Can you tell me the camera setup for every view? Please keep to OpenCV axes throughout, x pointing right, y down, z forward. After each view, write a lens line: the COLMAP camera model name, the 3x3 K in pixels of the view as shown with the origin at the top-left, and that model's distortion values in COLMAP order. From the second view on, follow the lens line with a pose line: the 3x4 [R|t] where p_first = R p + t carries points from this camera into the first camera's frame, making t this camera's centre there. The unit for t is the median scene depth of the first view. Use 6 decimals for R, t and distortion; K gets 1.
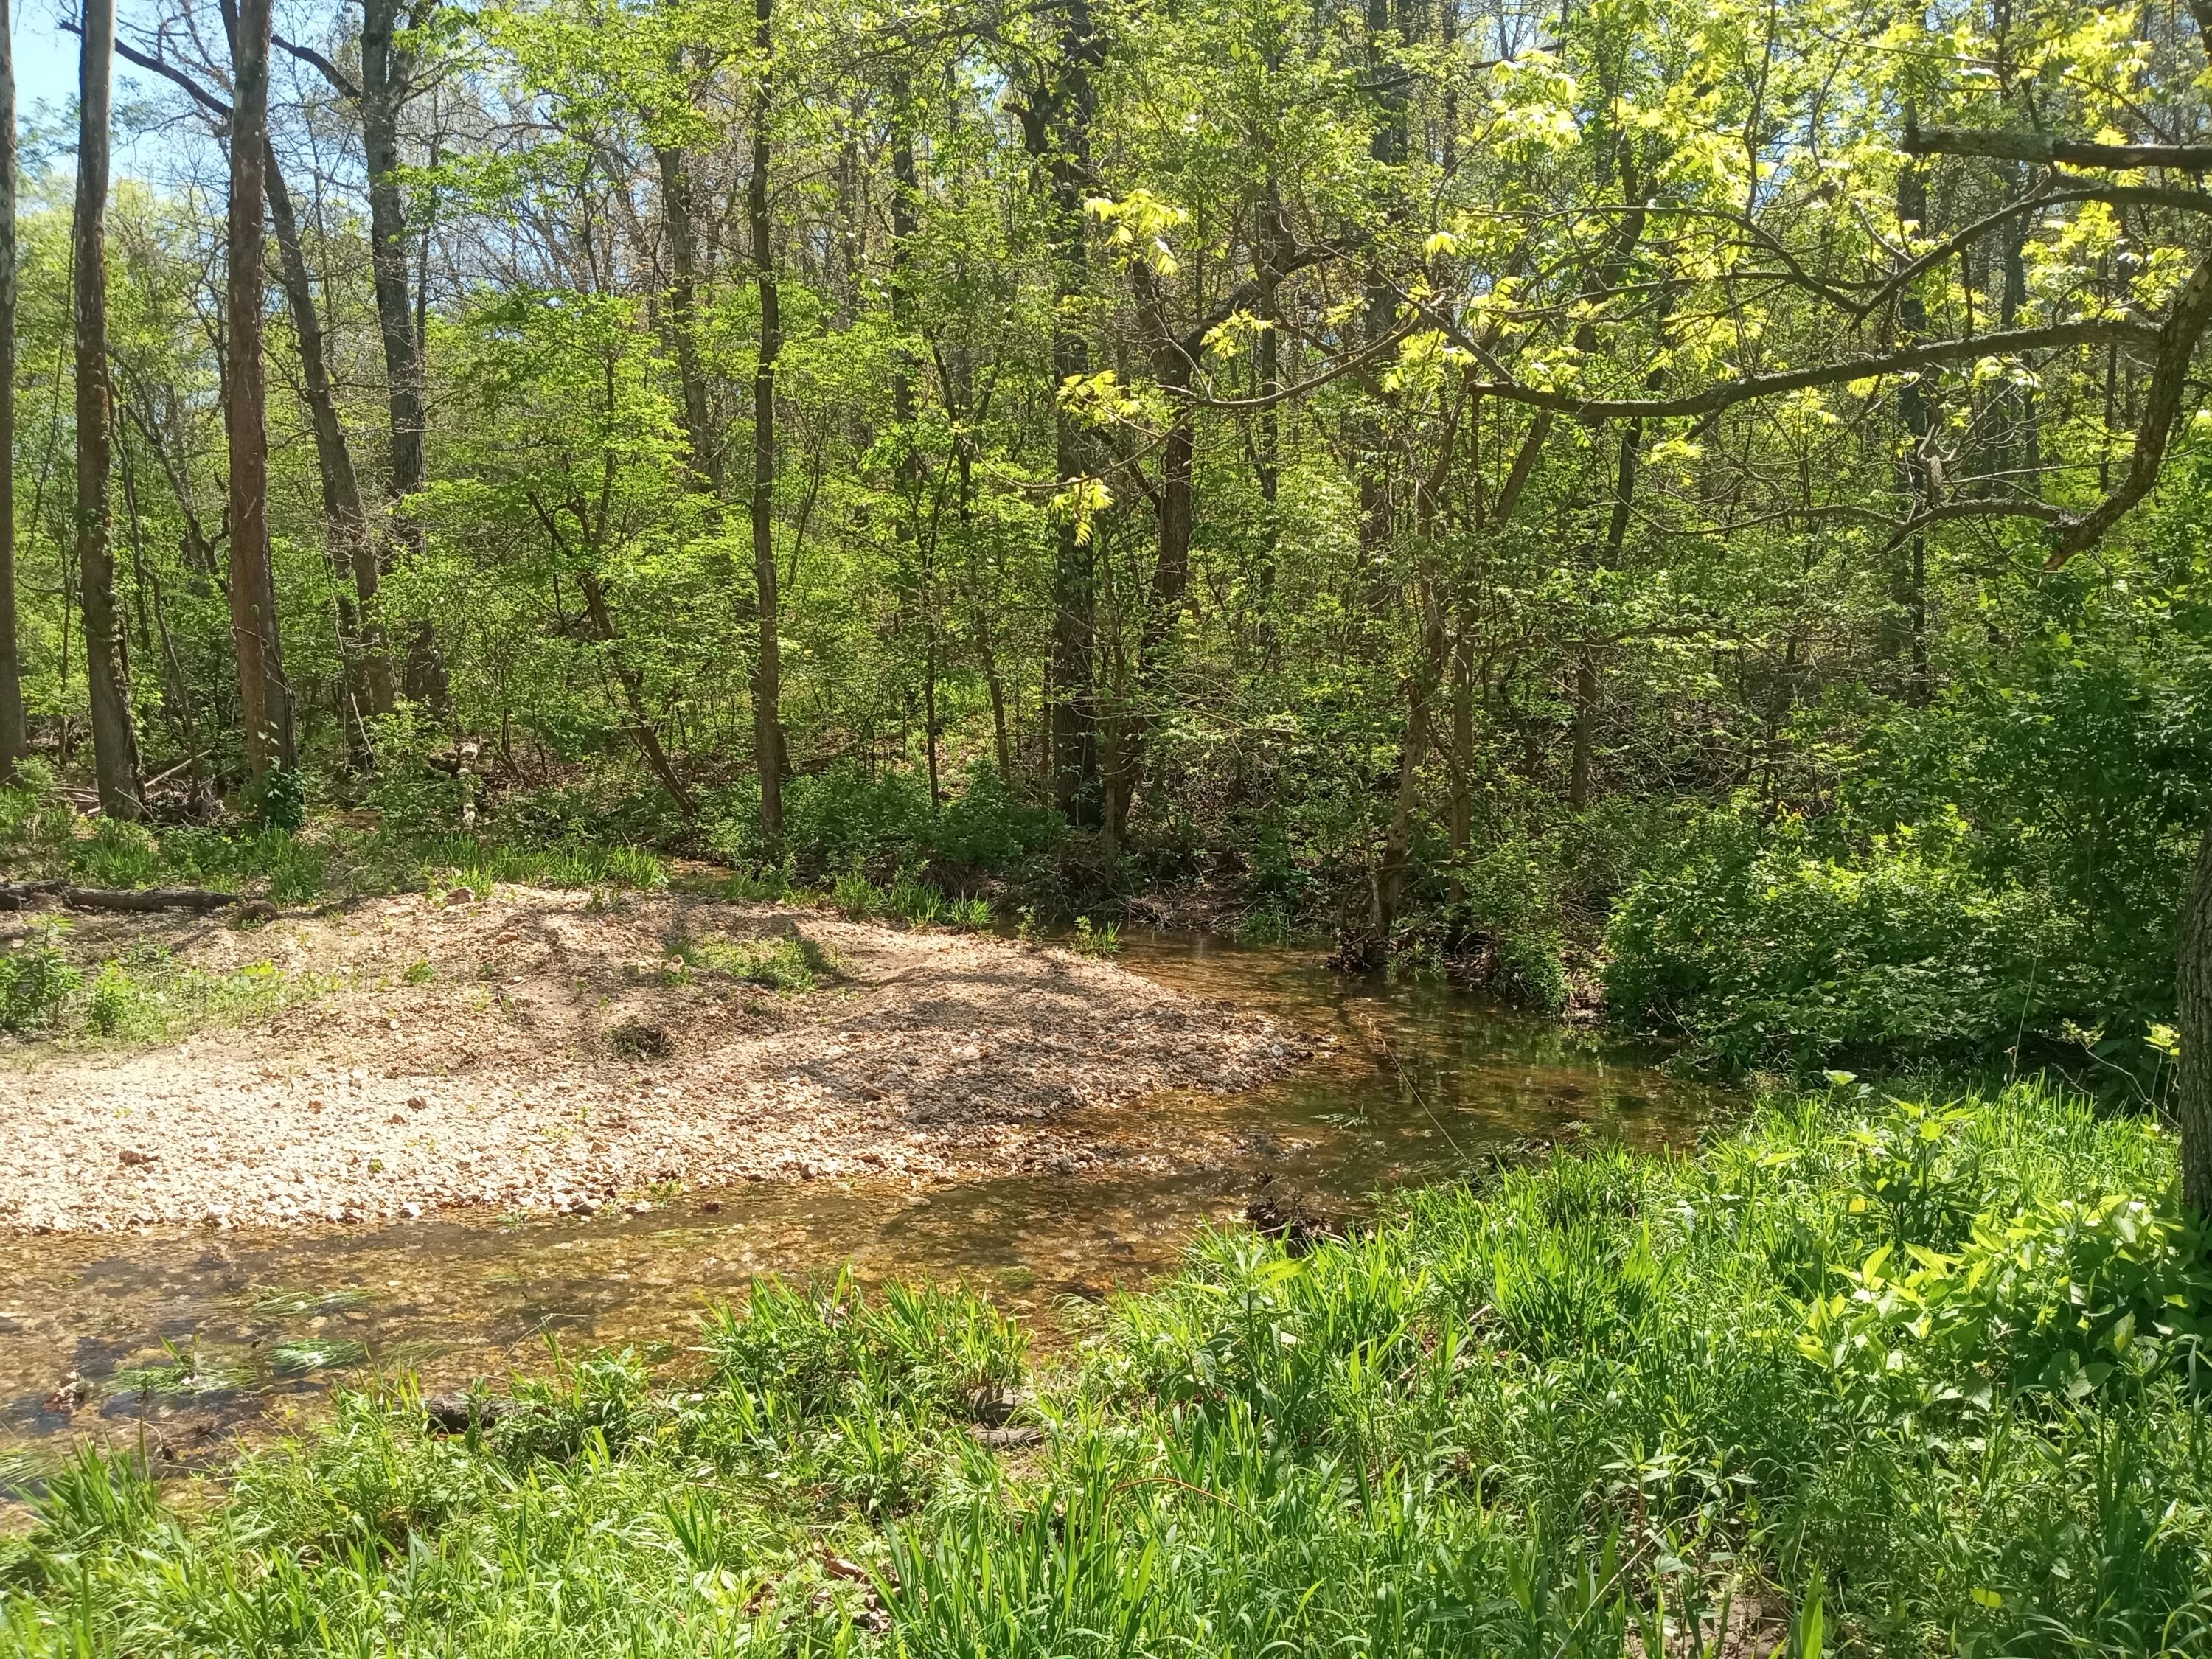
lens RADIAL K [[1841.1, 0, 1100.3], [0, 1841.1, 833.7], [0, 0, 1]] dist [-0.013466, -0.005943]
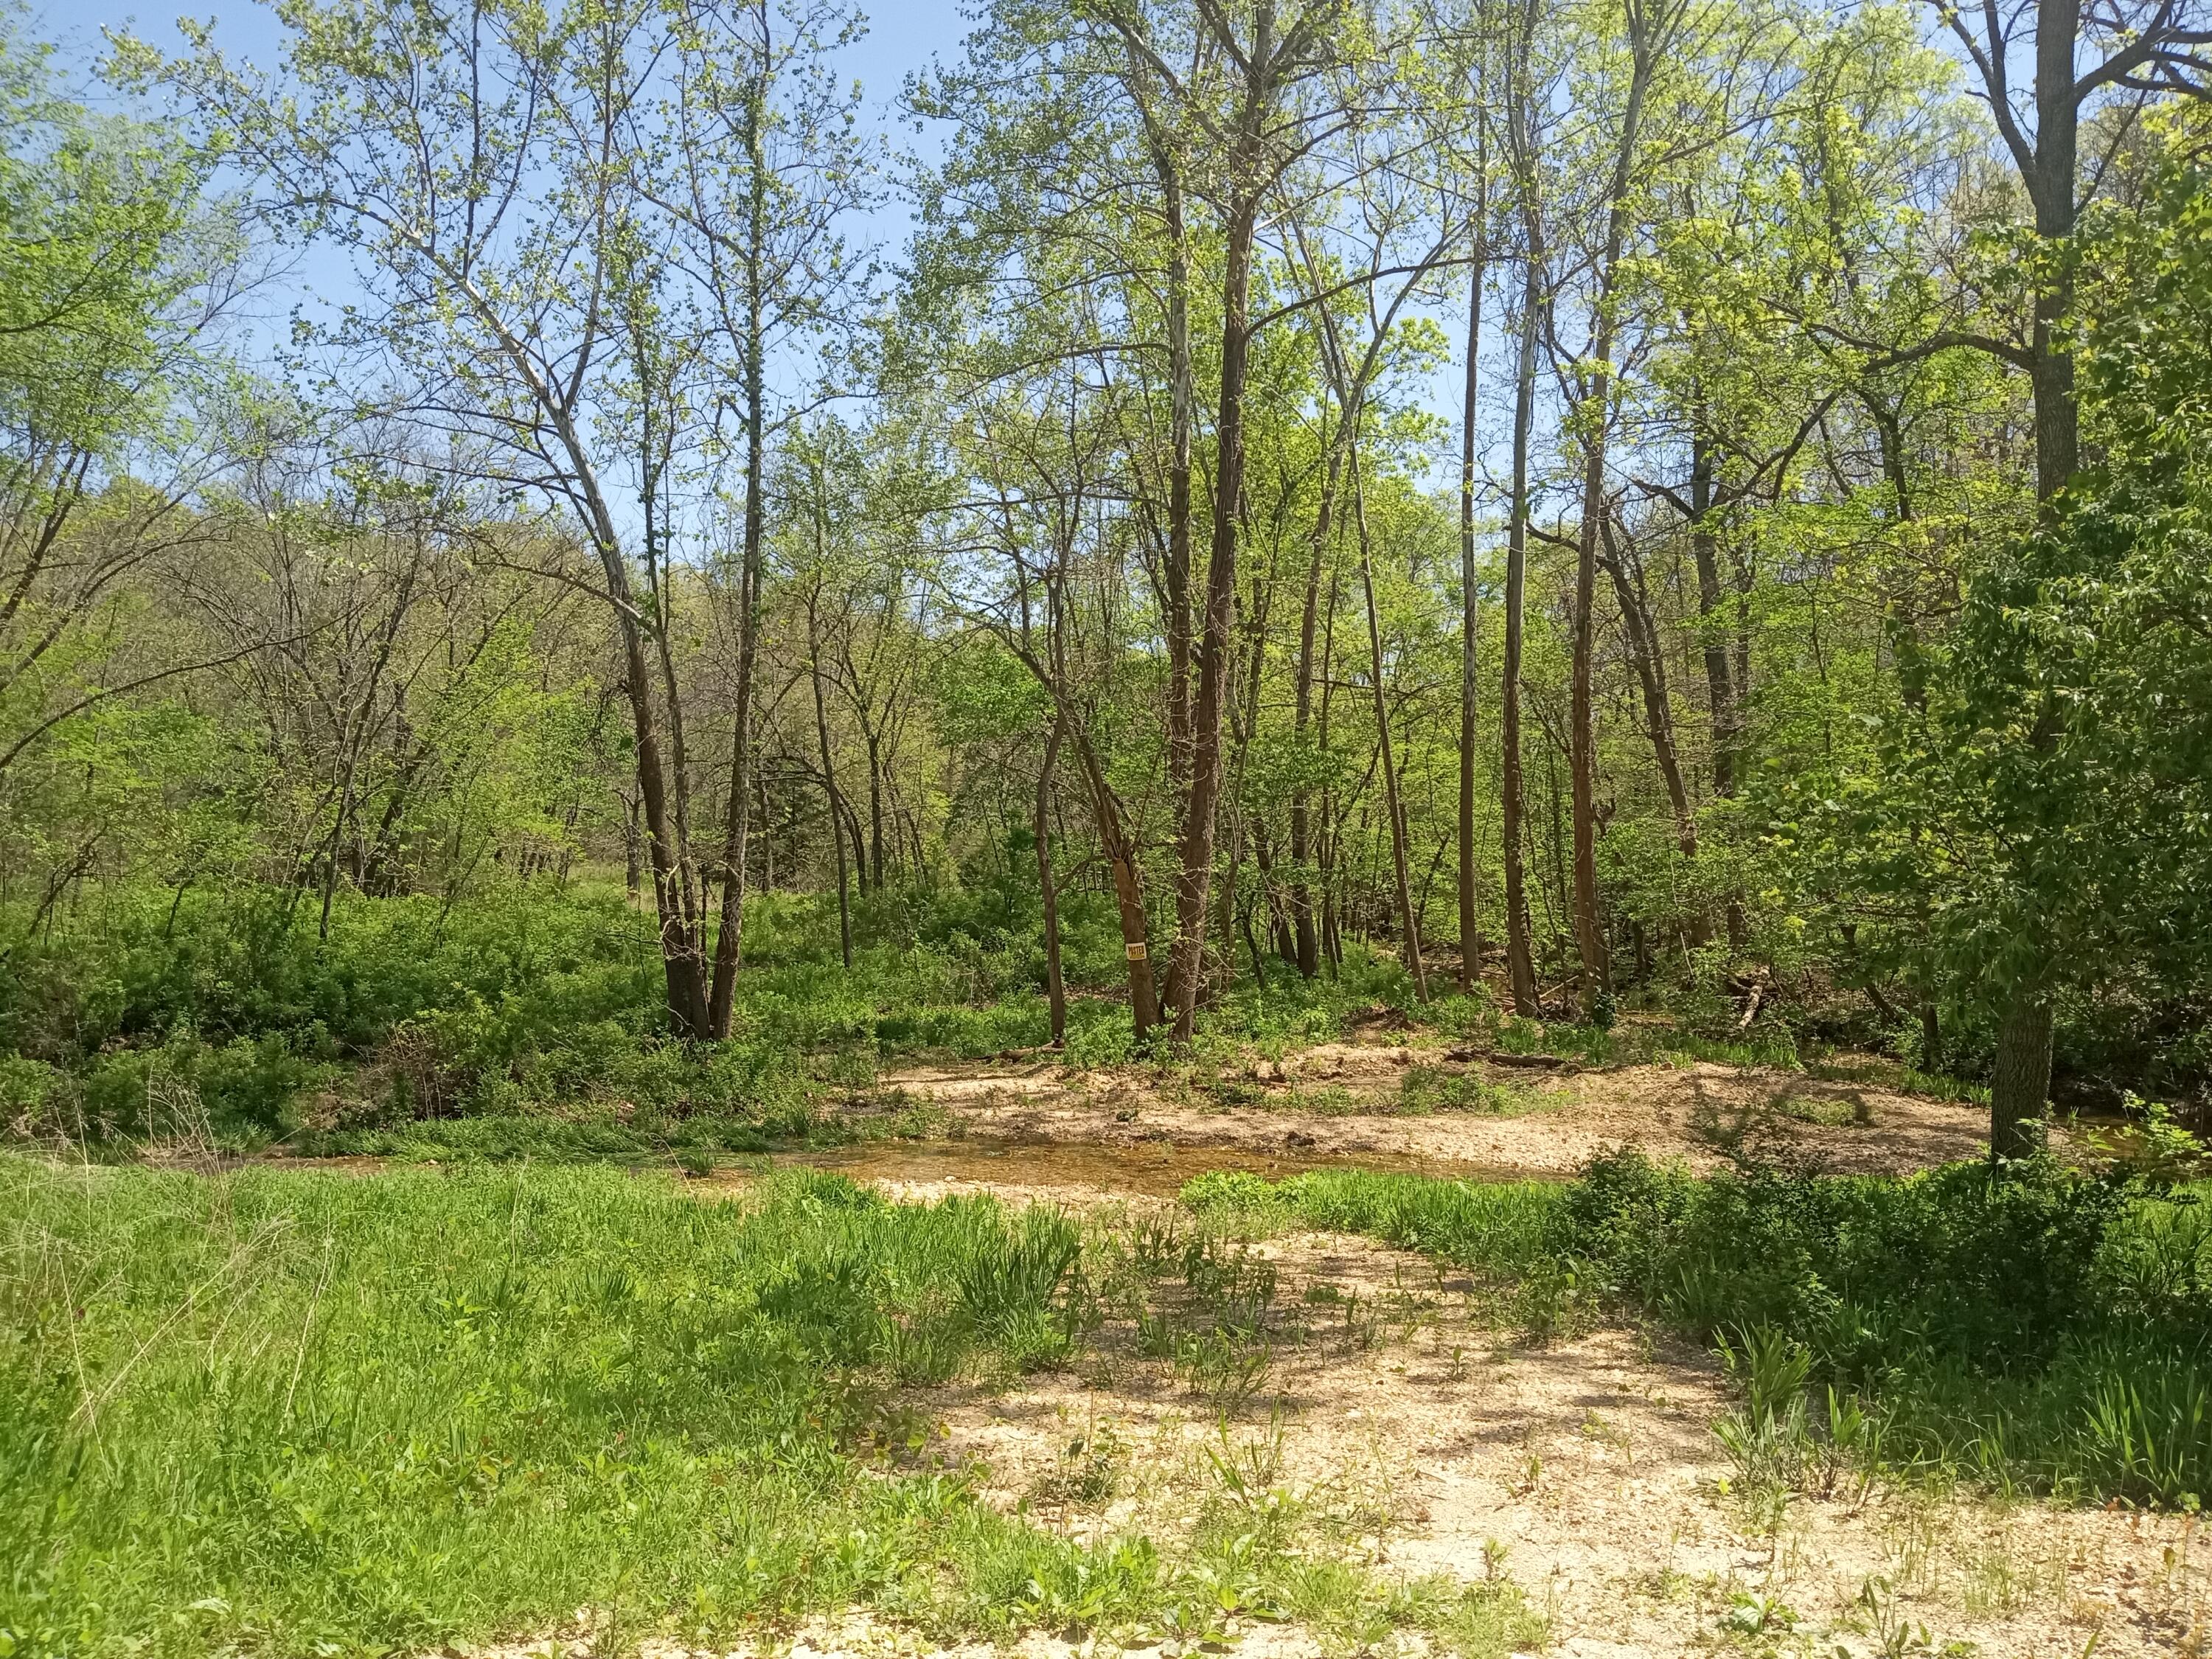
lens RADIAL K [[1841.1, 0, 1104.5], [0, 1841.1, 834.9], [0, 0, 1]] dist [-0.013466, -0.005943]
pose [[0.737638, -0.029507, -0.674552, 0.510880], [-0.039959, 0.995386, -0.087238, -0.016021], [0.674013, 0.091304, 0.733055, -0.818884]]
